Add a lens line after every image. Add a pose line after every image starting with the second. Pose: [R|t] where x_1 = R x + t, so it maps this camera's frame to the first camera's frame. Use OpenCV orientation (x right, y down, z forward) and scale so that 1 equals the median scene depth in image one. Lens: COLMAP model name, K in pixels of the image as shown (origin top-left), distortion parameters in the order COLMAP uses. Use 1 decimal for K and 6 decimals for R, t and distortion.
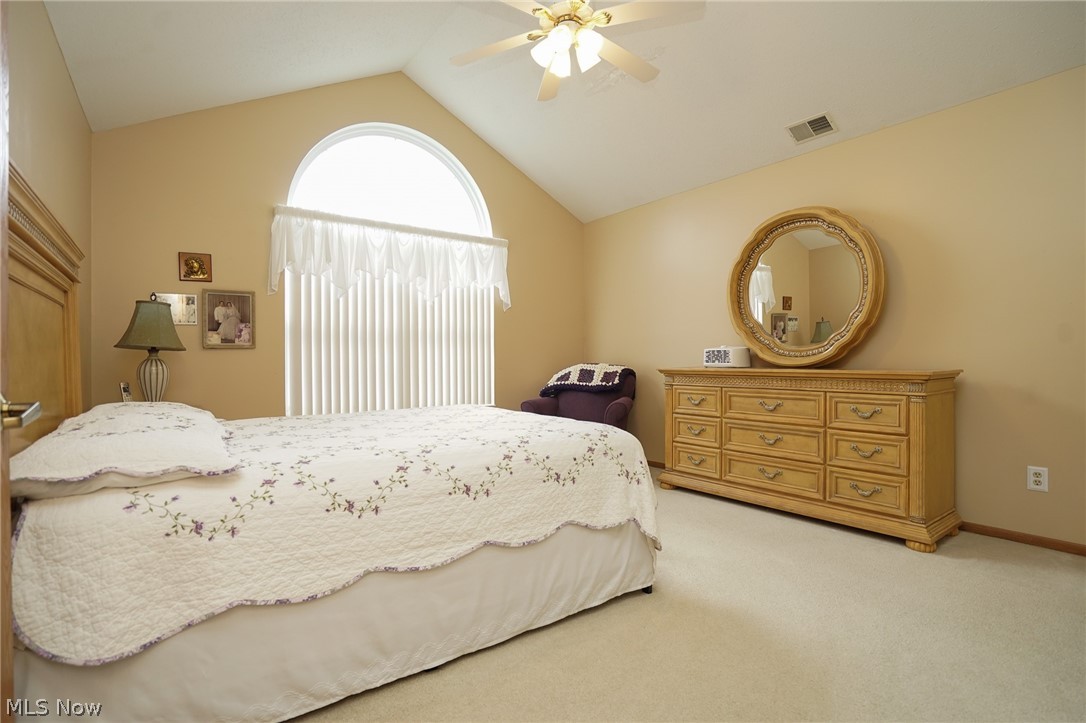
lens RADIAL K [[499.5, 0, 541.1], [0, 499.5, 358.3], [0, 0, 1]] dist [-0.057238, 0.021574]
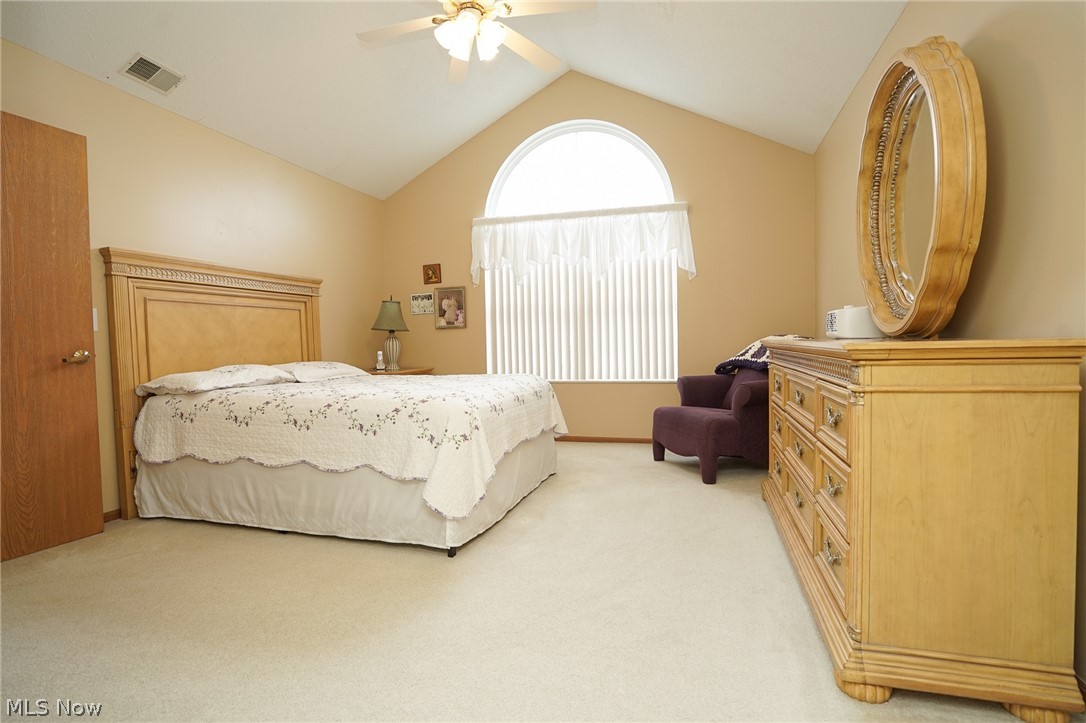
lens RADIAL K [[499.5, 0, 541.1], [0, 499.5, 358.3], [0, 0, 1]] dist [-0.057238, 0.021574]
pose [[0.637996, 0.020979, -0.769754, 0.647221], [0.018186, 0.998940, 0.042298, 0.009762], [0.769825, -0.040985, 0.636938, 0.281416]]
